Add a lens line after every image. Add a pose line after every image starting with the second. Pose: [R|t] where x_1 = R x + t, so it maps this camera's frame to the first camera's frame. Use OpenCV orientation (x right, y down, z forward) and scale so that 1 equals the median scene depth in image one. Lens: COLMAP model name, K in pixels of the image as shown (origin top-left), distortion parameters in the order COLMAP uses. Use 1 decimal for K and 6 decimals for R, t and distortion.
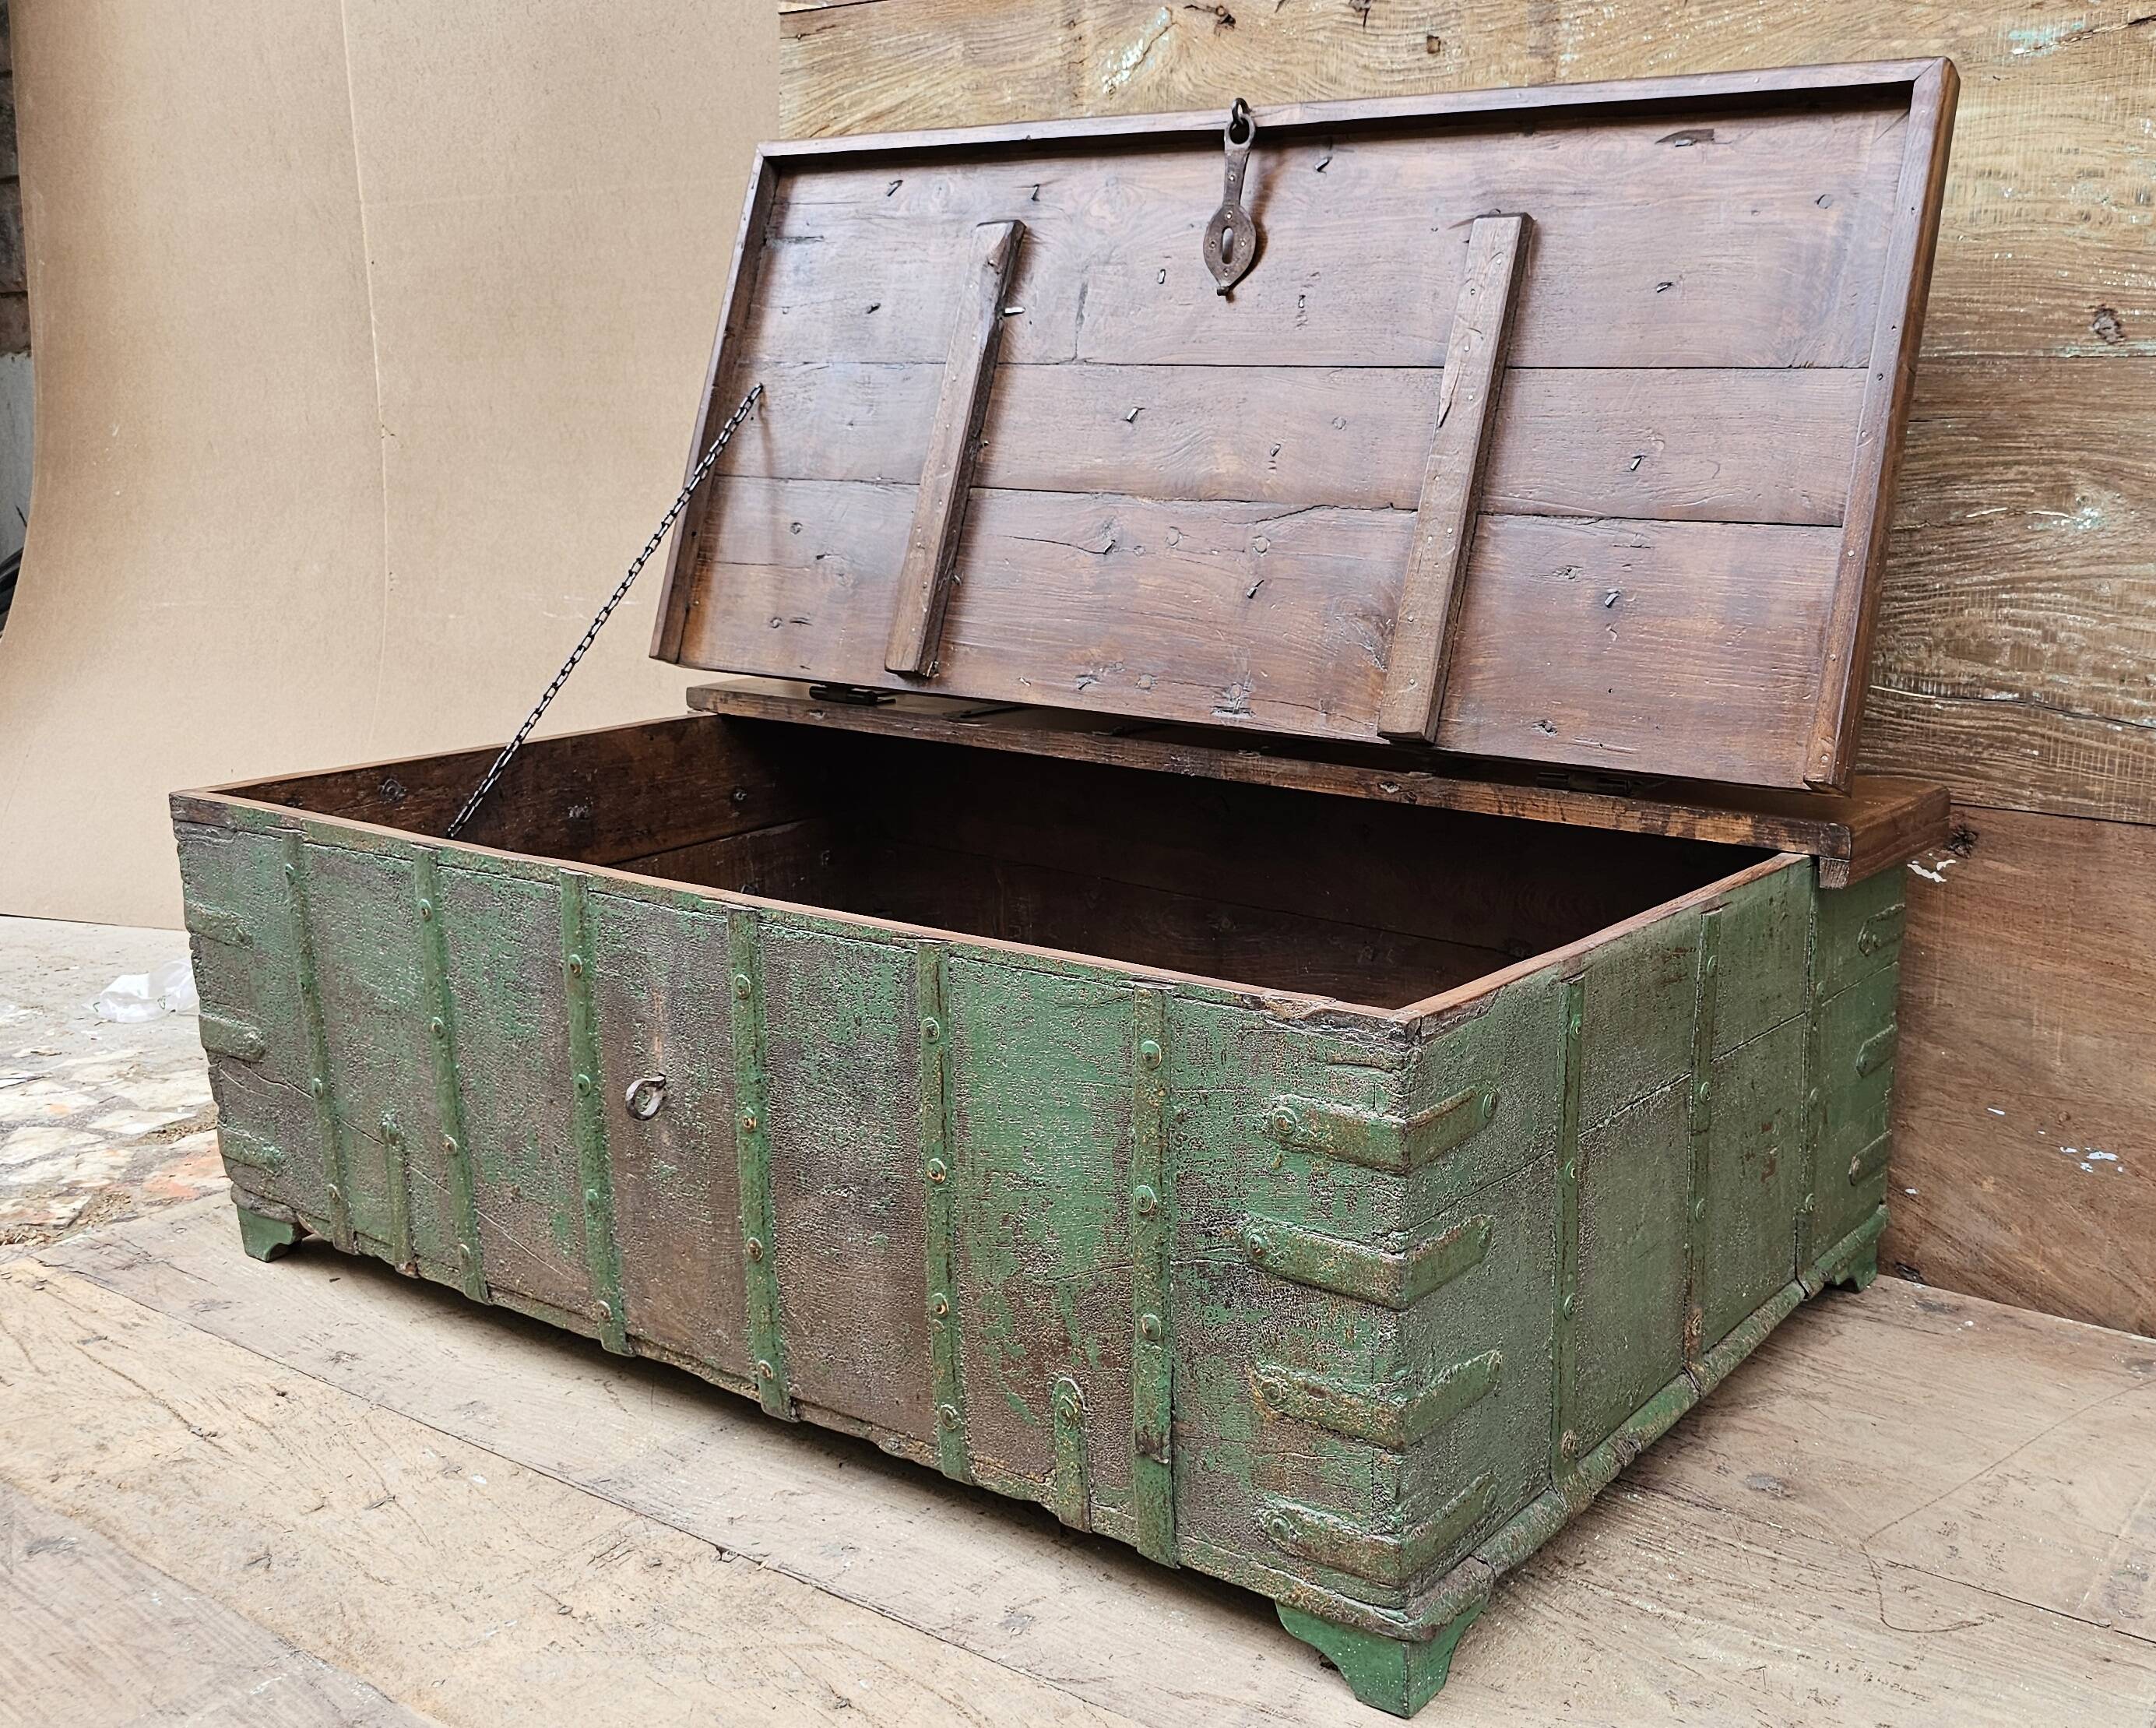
lens RADIAL K [[2154.5, 0, 1452.3], [0, 2154.5, 804.0], [0, 0, 1]] dist [0.022812, 0.000000]
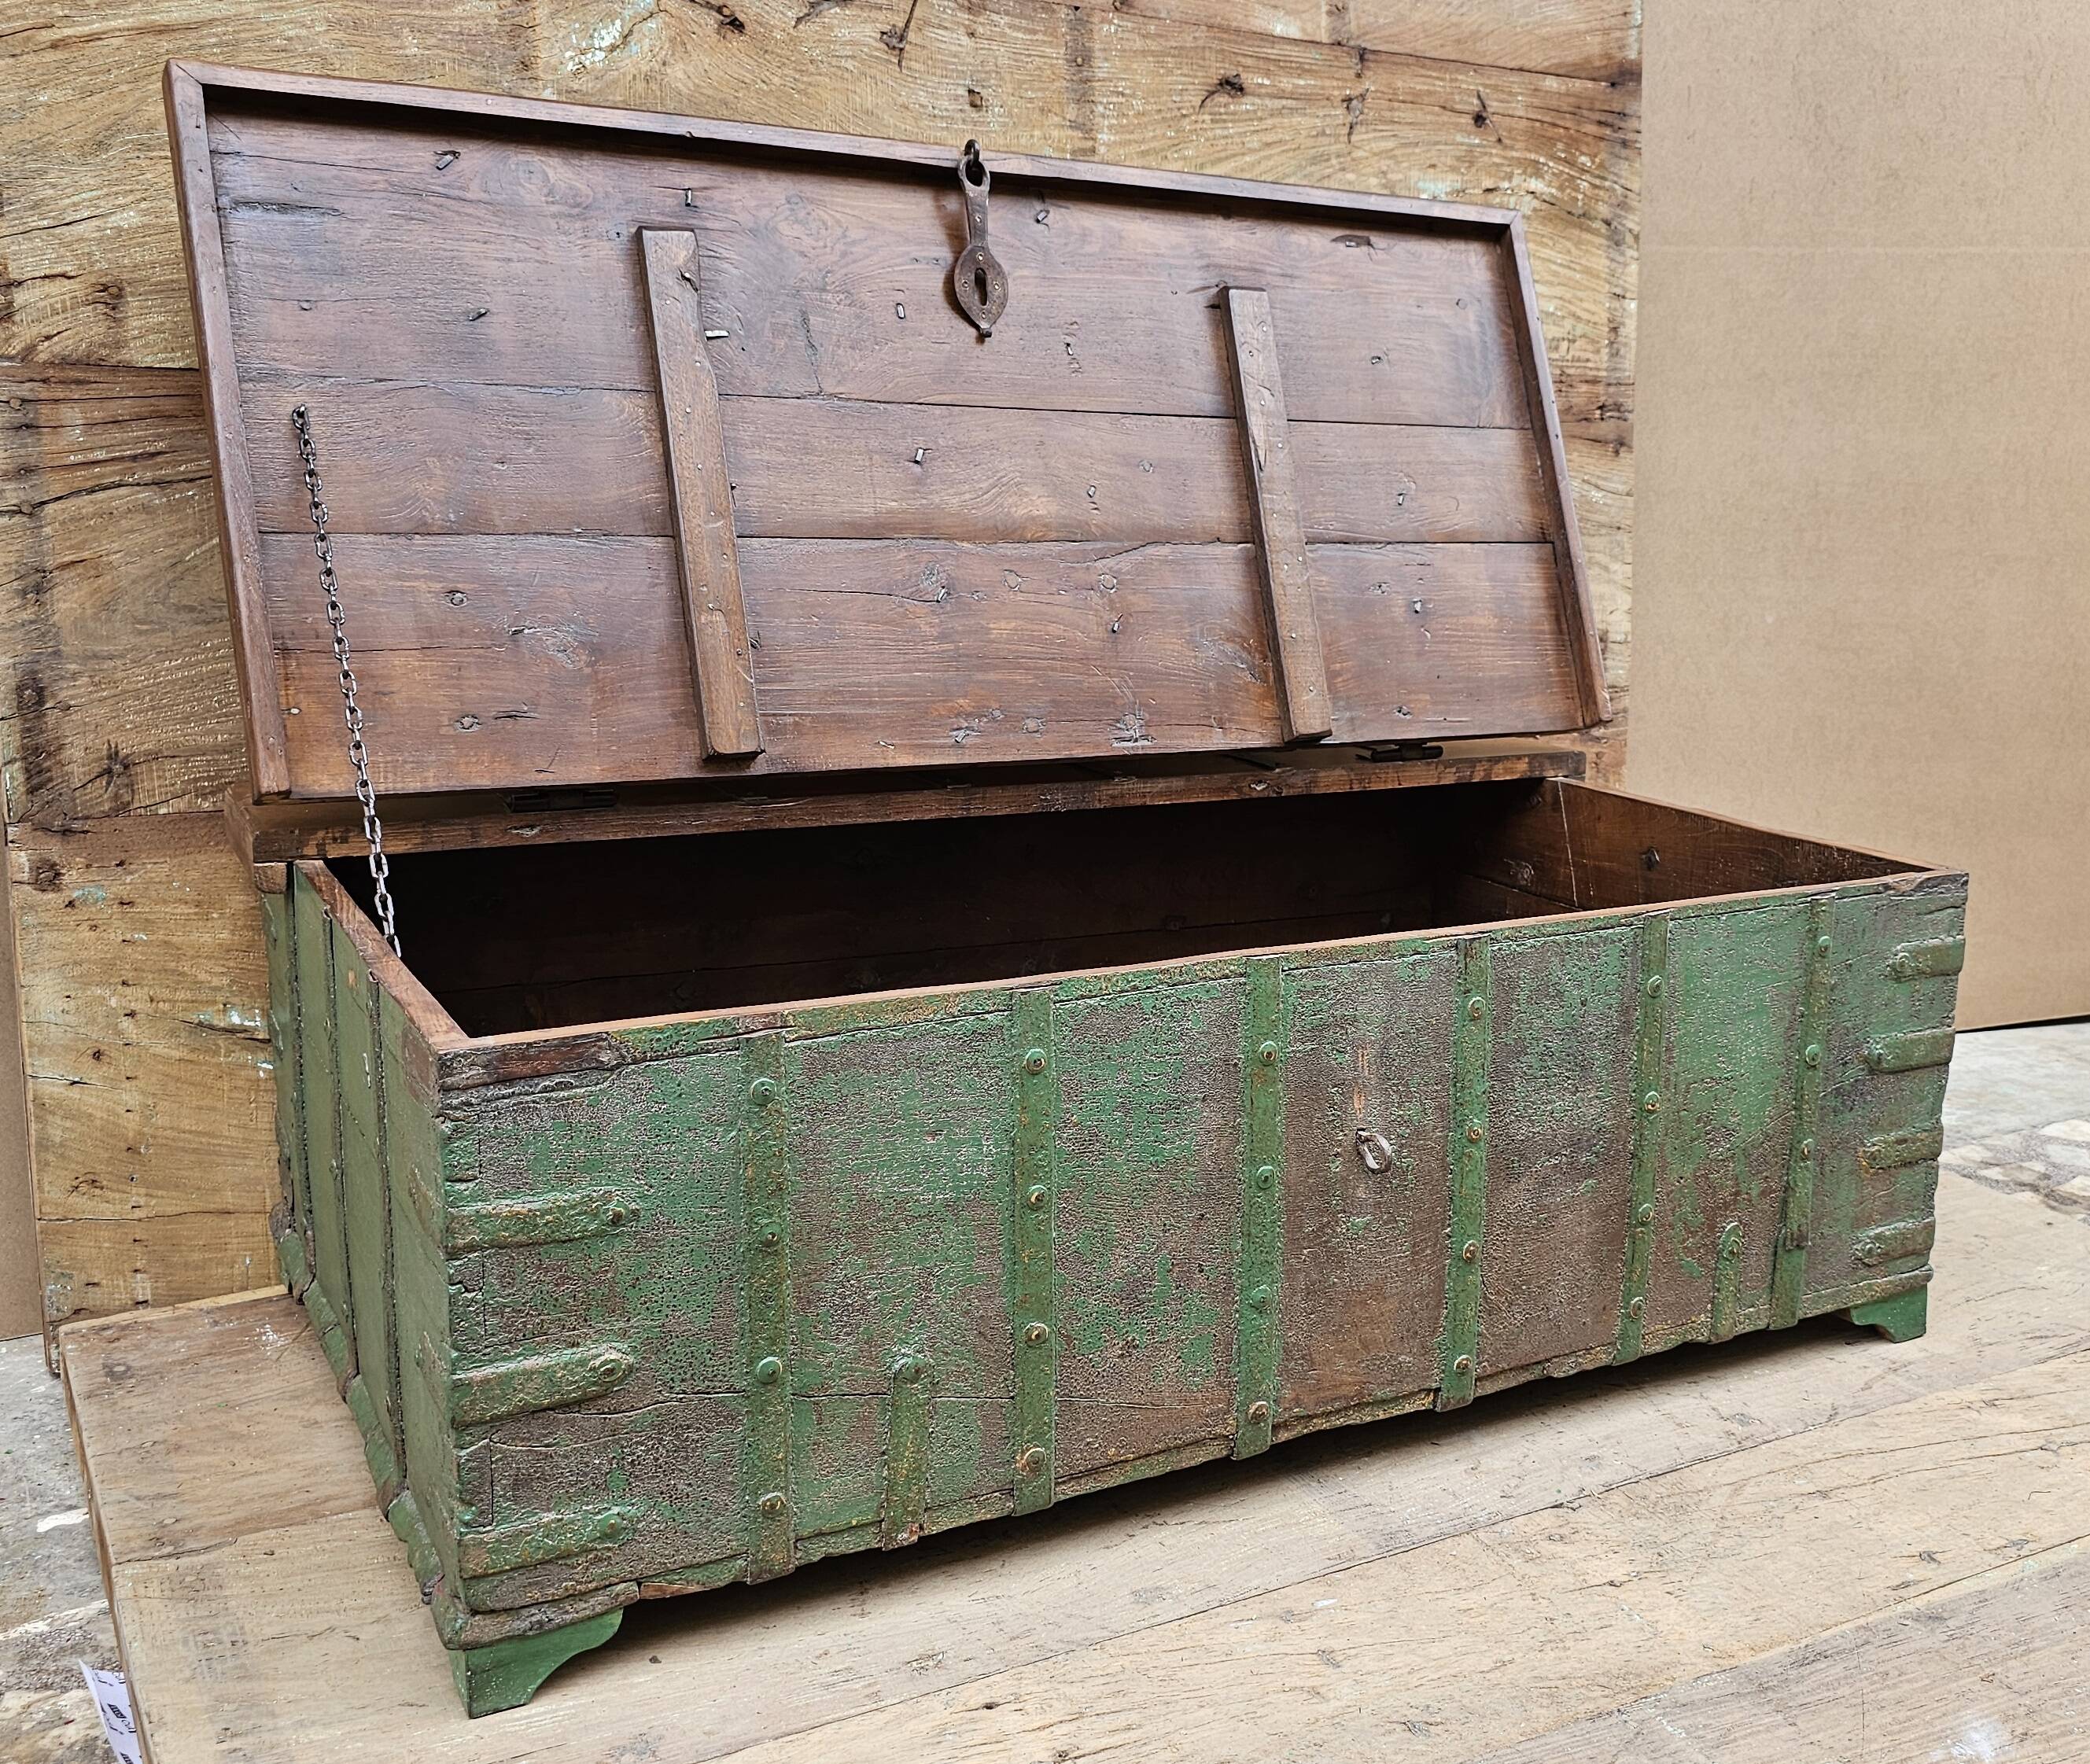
lens RADIAL K [[2162.2, 0, 1204.2], [0, 2162.2, 850.7], [0, 0, 1]] dist [0.031495, 0.000000]
pose [[0.447113, -0.163352, 0.879435, -1.218800], [0.139148, 0.983916, 0.112015, -0.122327], [-0.883588, 0.072289, 0.462652, 0.567811]]
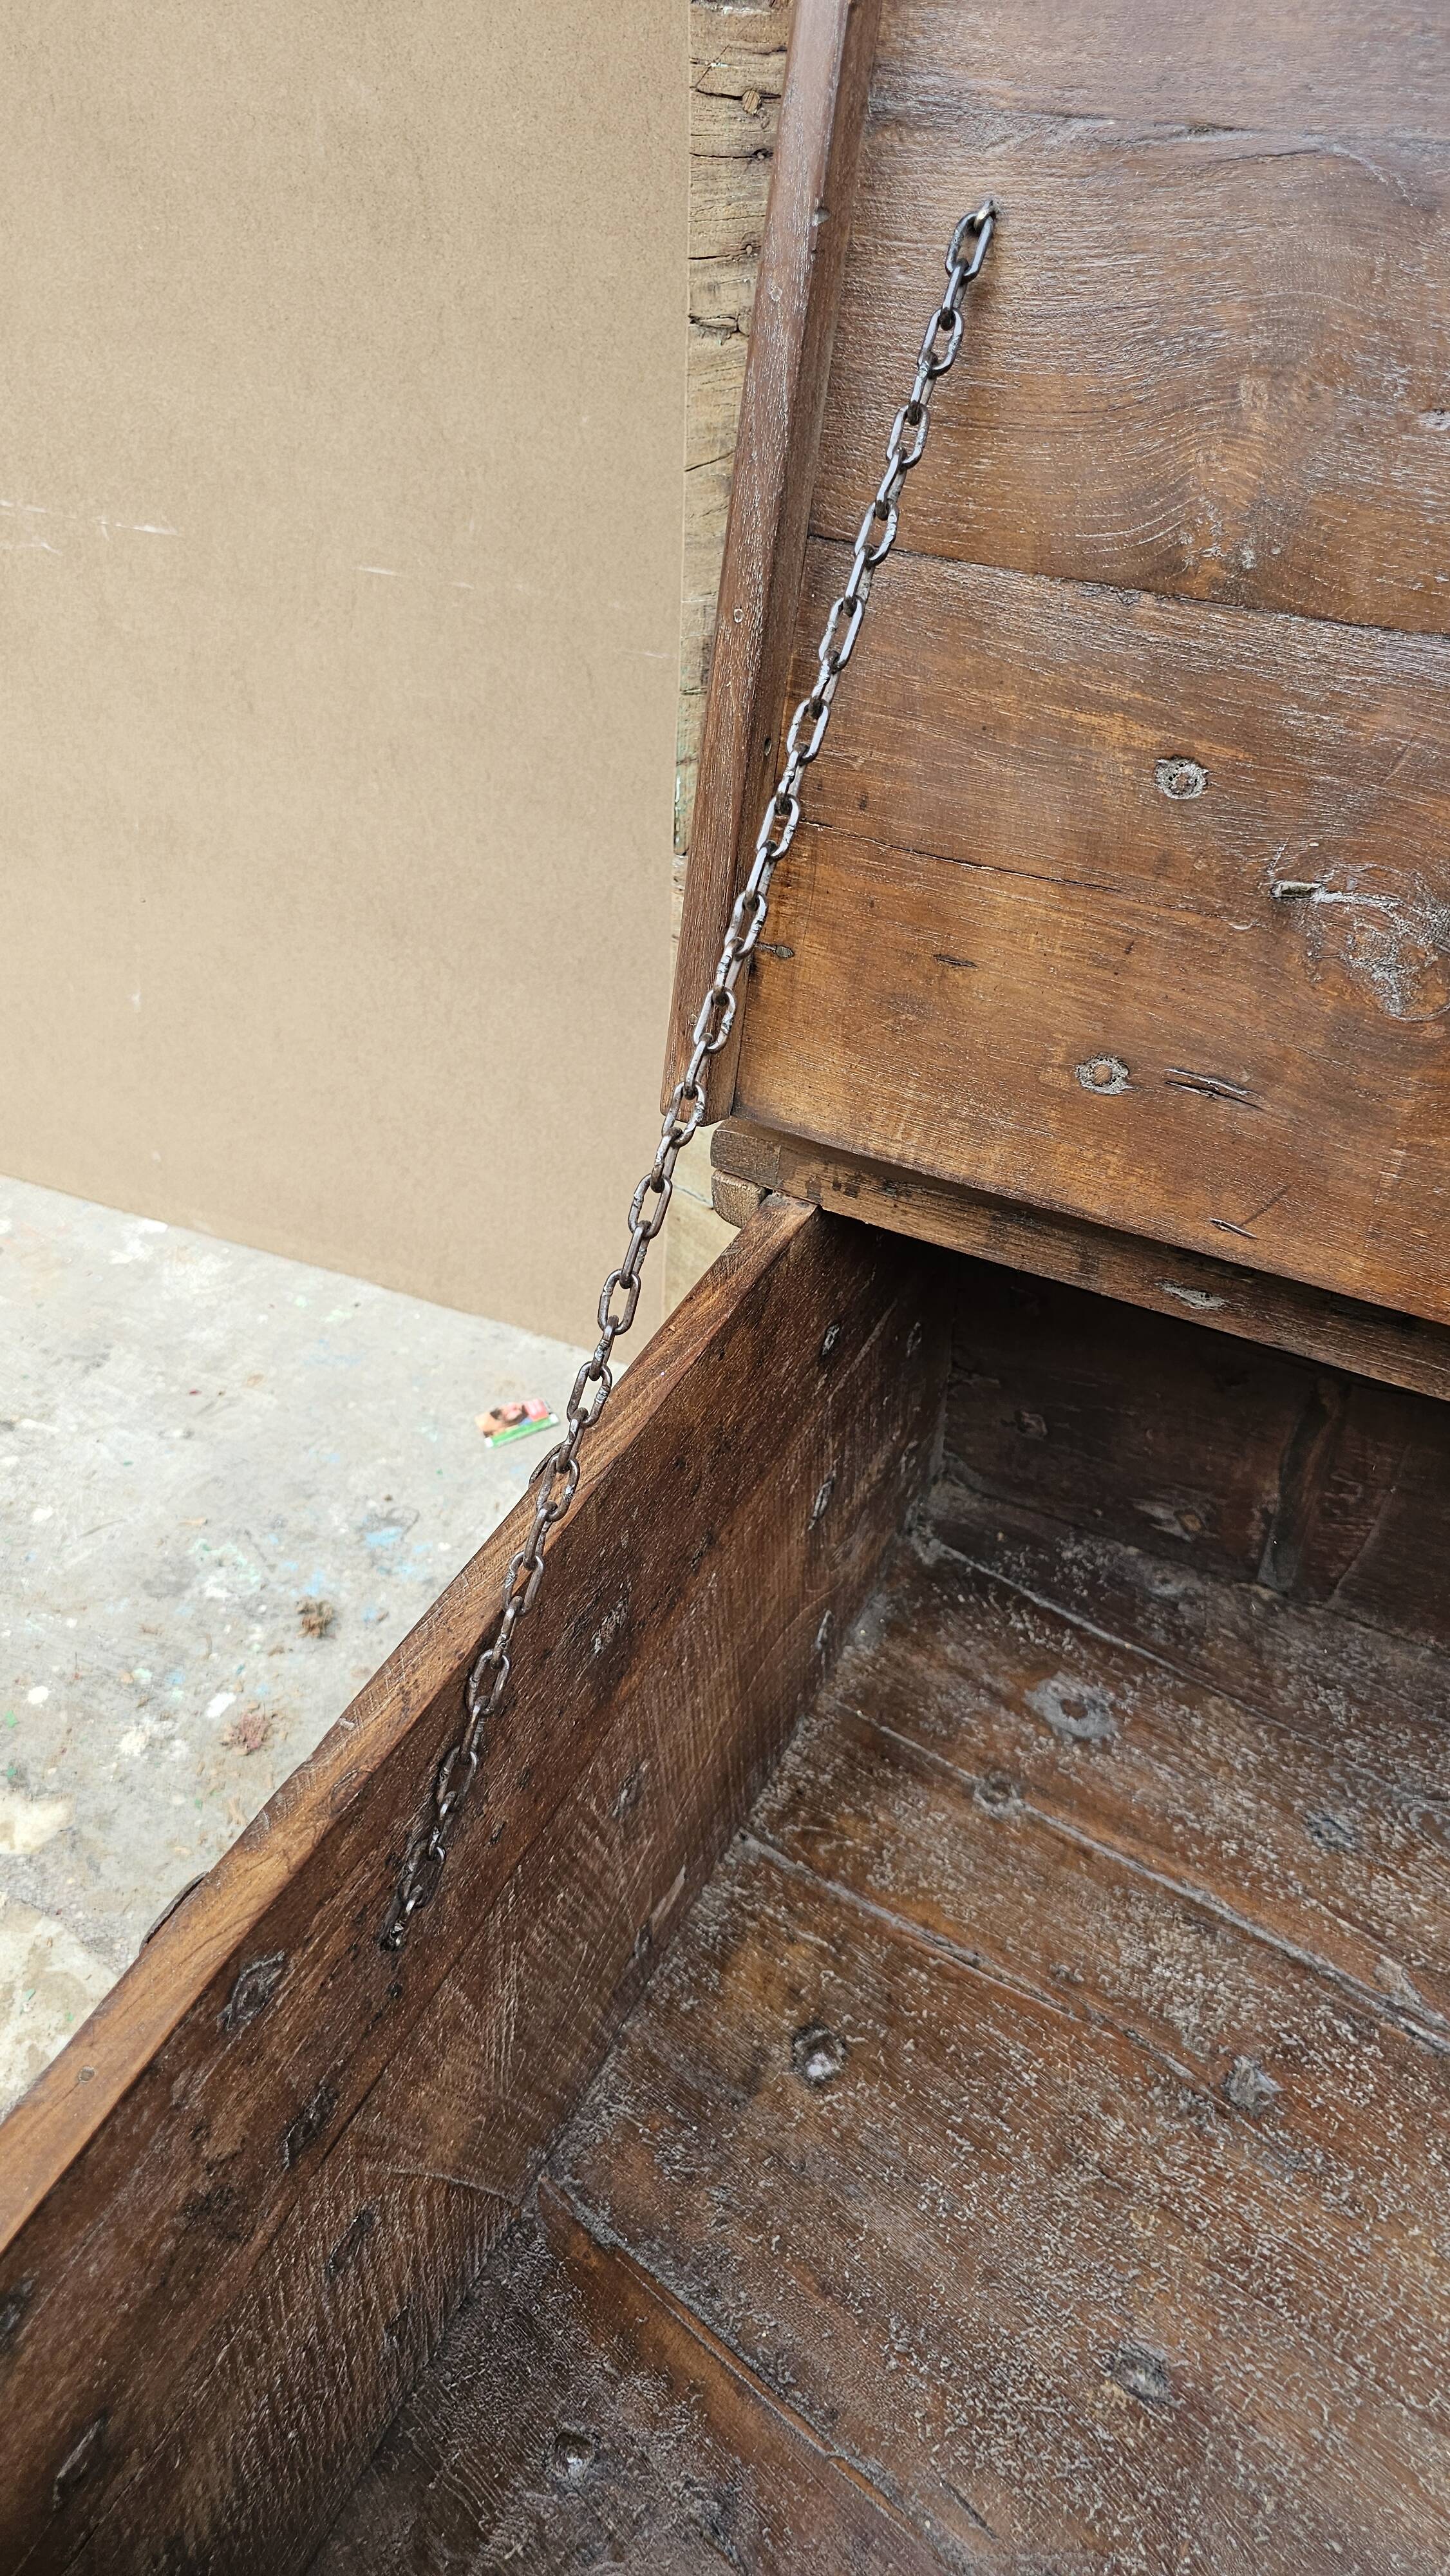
lens RADIAL K [[1770.9, 0, 729.7], [0, 1770.9, 1269.1], [0, 0, 1]] dist [0.019145, -0.021860]
pose [[0.995451, -0.065768, 0.068941, -0.541156], [0.023267, 0.869448, 0.493477, -0.267987], [-0.092396, -0.489628, 0.867022, 1.033876]]
